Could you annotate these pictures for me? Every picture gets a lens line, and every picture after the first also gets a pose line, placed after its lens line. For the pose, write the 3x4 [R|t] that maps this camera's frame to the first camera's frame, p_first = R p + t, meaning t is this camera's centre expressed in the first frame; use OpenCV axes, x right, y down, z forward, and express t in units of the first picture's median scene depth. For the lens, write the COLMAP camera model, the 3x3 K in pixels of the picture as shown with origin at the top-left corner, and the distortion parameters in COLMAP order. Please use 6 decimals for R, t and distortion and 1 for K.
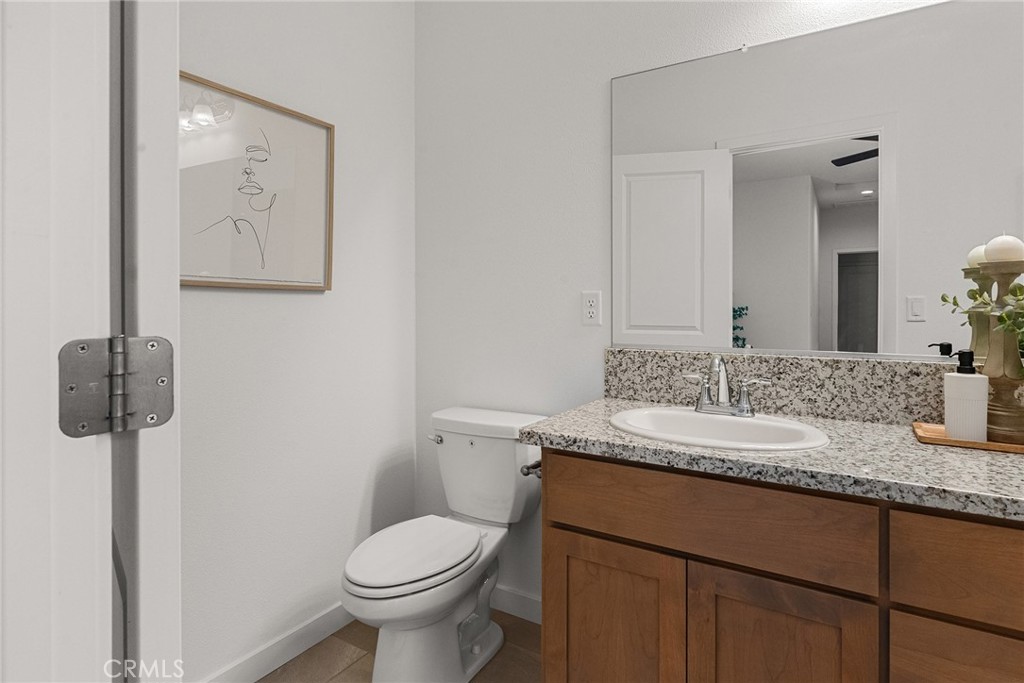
lens RADIAL K [[553.6, 0, 488.4], [0, 553.6, 306.7], [0, 0, 1]] dist [-0.004740, 0.001182]
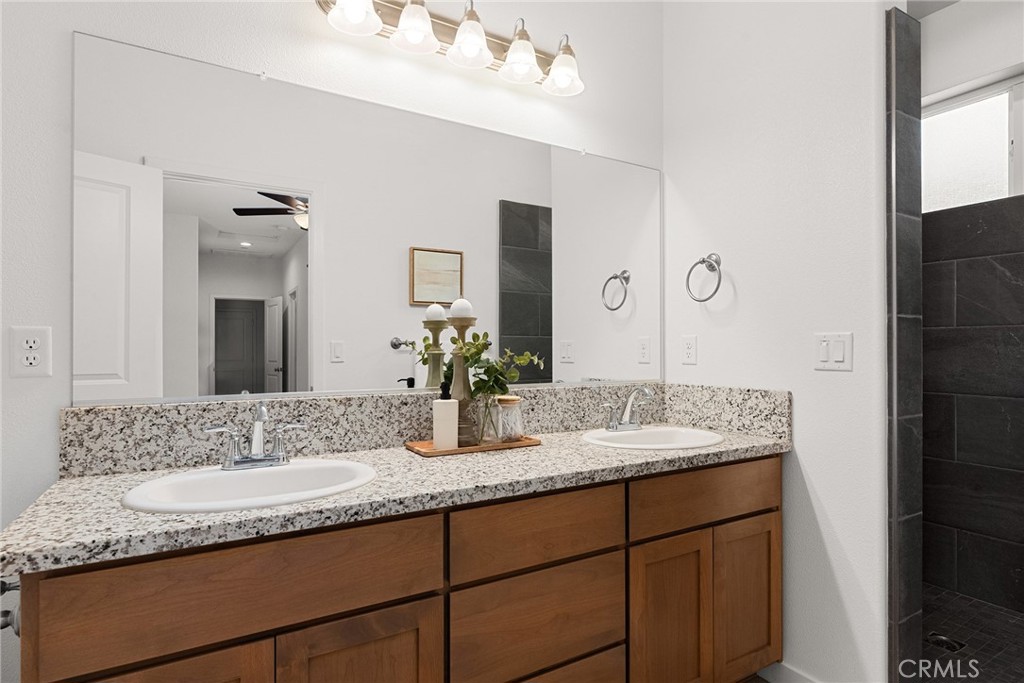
lens RADIAL K [[553.6, 0, 513.5], [0, 553.6, 346.8], [0, 0, 1]] dist [-0.004740, 0.001182]
pose [[0.420724, 0.005886, 0.907170, -0.249322], [0.000289, 0.999978, -0.006622, 0.002034], [-0.907189, 0.003048, 0.420713, 0.252376]]
